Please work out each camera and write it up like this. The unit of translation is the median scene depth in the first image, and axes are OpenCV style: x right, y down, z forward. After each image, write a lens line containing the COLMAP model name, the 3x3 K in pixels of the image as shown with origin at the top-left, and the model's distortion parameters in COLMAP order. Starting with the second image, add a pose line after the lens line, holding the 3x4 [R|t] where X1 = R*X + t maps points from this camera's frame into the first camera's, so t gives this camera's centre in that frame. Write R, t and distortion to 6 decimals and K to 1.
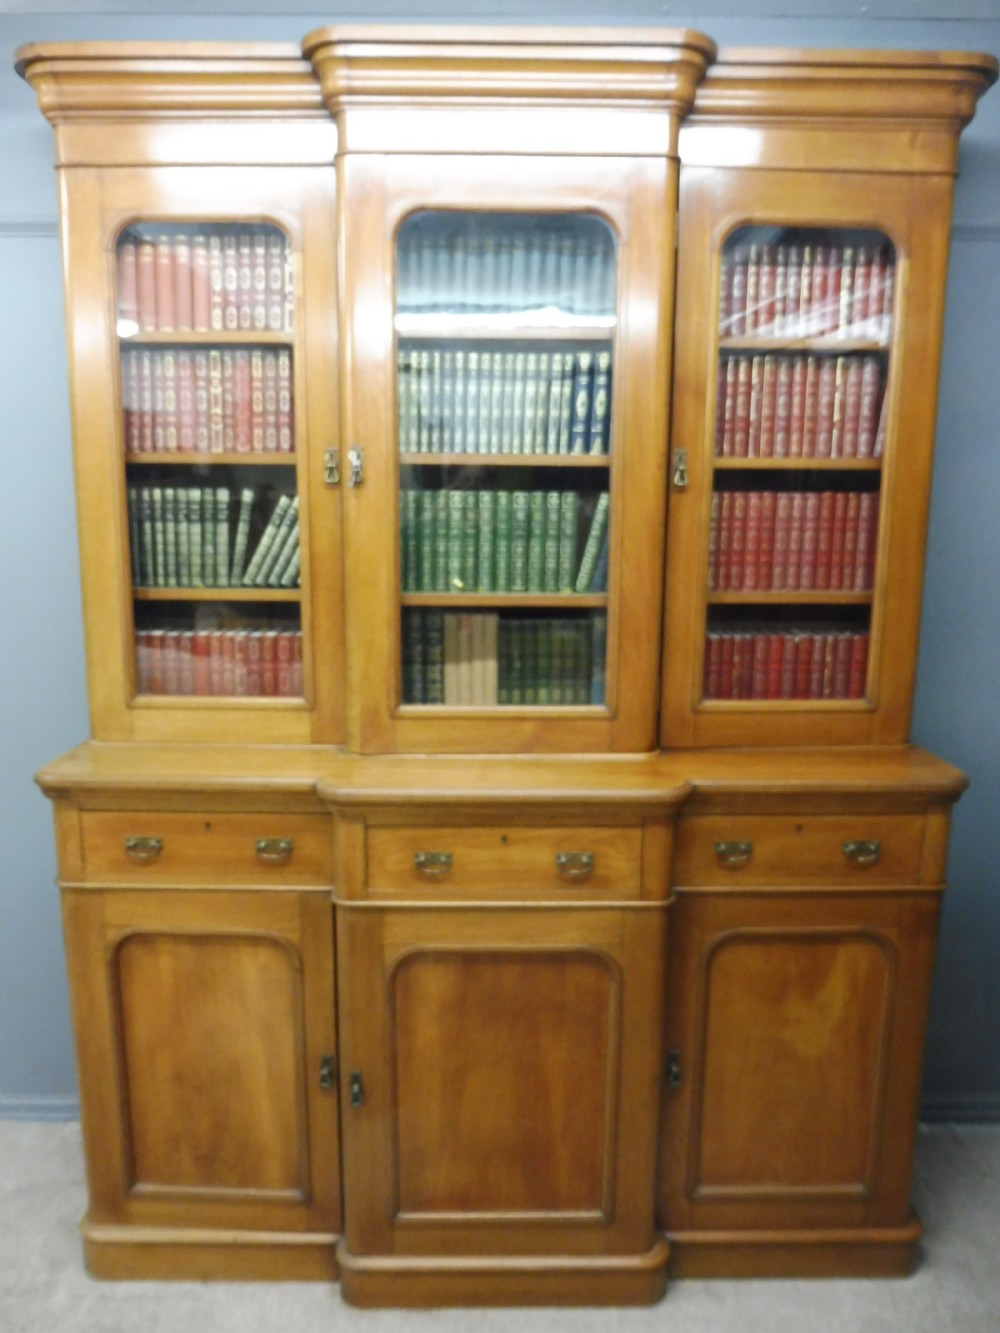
lens RADIAL K [[966.0, 0, 498.5], [0, 966.0, 668.9], [0, 0, 1]] dist [-0.055448, 0.026134]
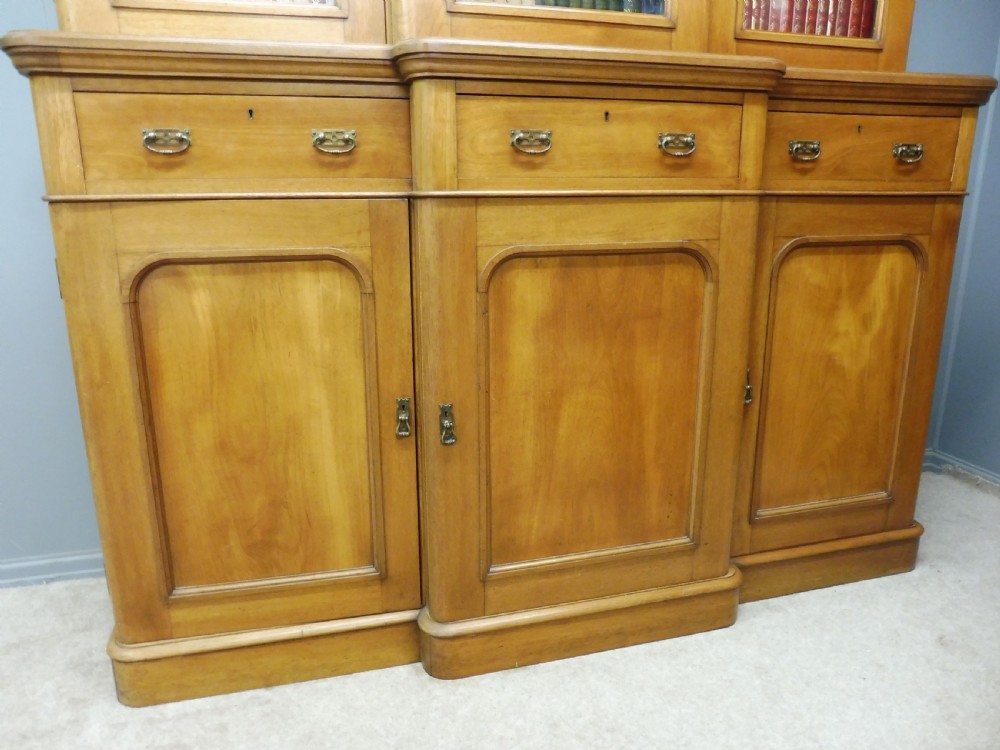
lens RADIAL K [[724.7, 0, 498.2], [0, 724.7, 382.2], [0, 0, 1]] dist [-0.055448, 0.026134]
pose [[0.965658, -0.078043, 0.247819, -0.255656], [0.057994, 0.994501, 0.087205, 0.331573], [-0.253262, -0.069838, 0.964874, 0.333425]]
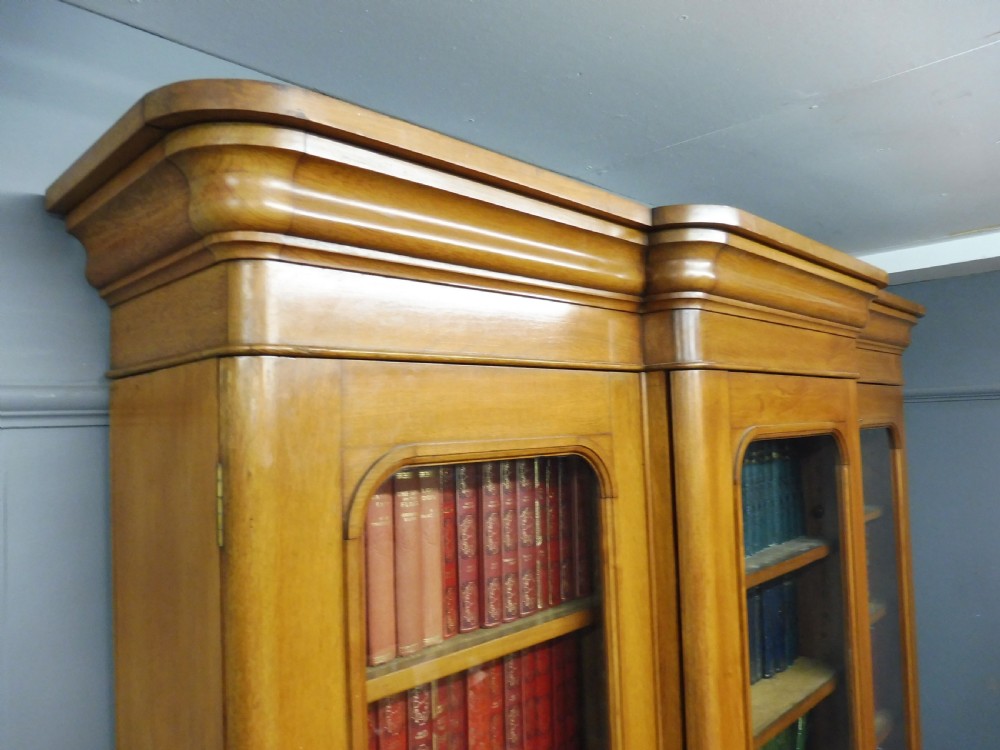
lens RADIAL K [[724.7, 0, 489.8], [0, 724.7, 382.8], [0, 0, 1]] dist [-0.055448, 0.026134]
pose [[0.712129, 0.007025, 0.702014, -0.573061], [0.172988, 0.967363, -0.185161, -0.416950], [-0.680403, 0.253298, 0.687672, 0.675466]]
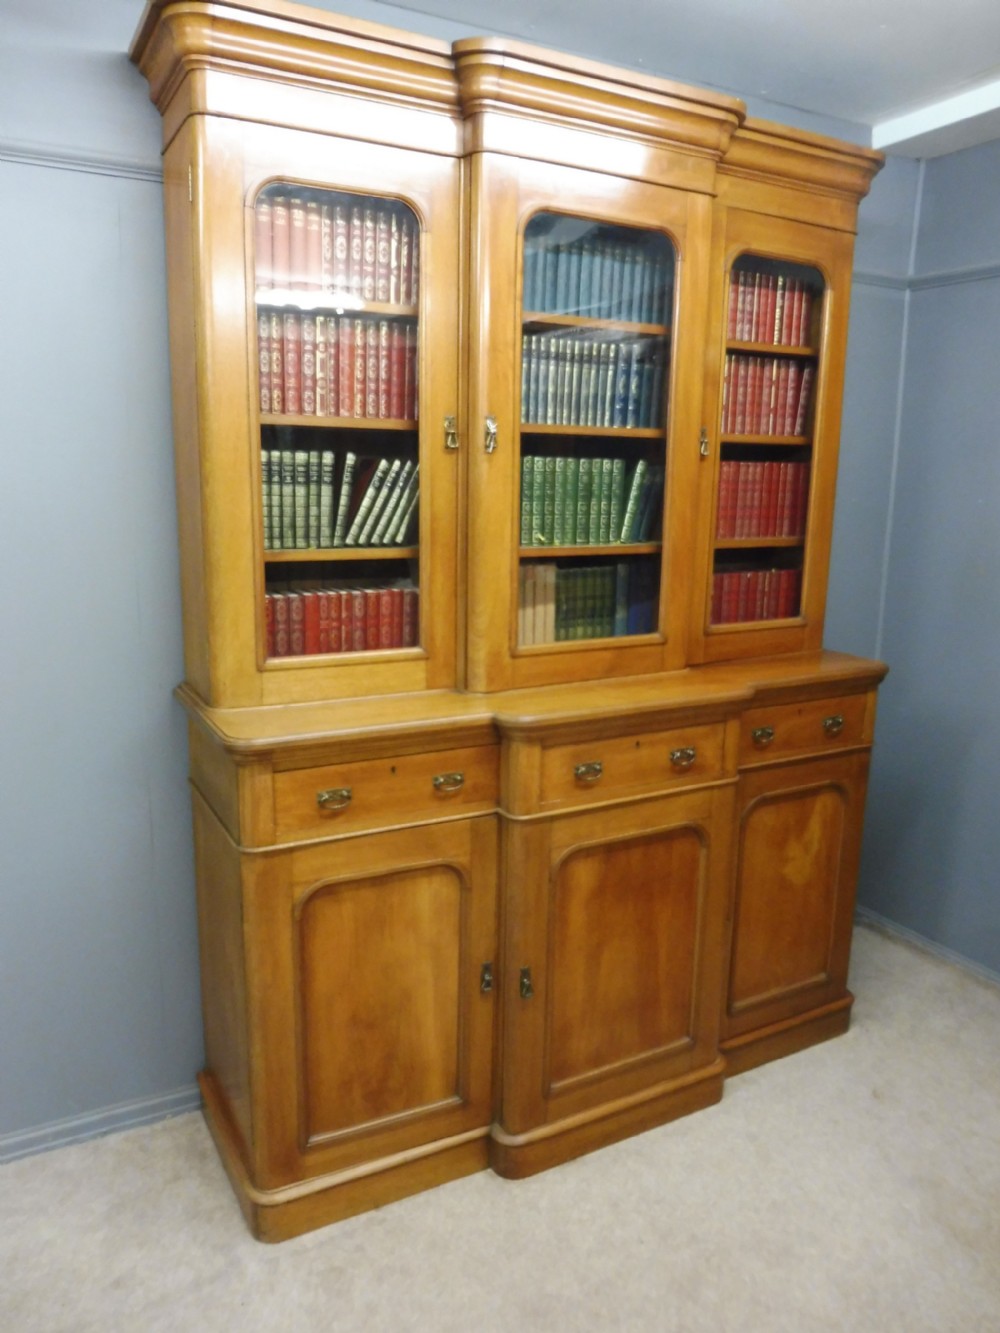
lens RADIAL K [[966.0, 0, 496.6], [0, 966.0, 671.9], [0, 0, 1]] dist [-0.055448, 0.026134]
pose [[0.883958, -0.089668, 0.458888, -0.648364], [0.076824, 0.995954, 0.046626, 0.013864], [-0.461212, -0.005962, 0.887270, 0.000680]]
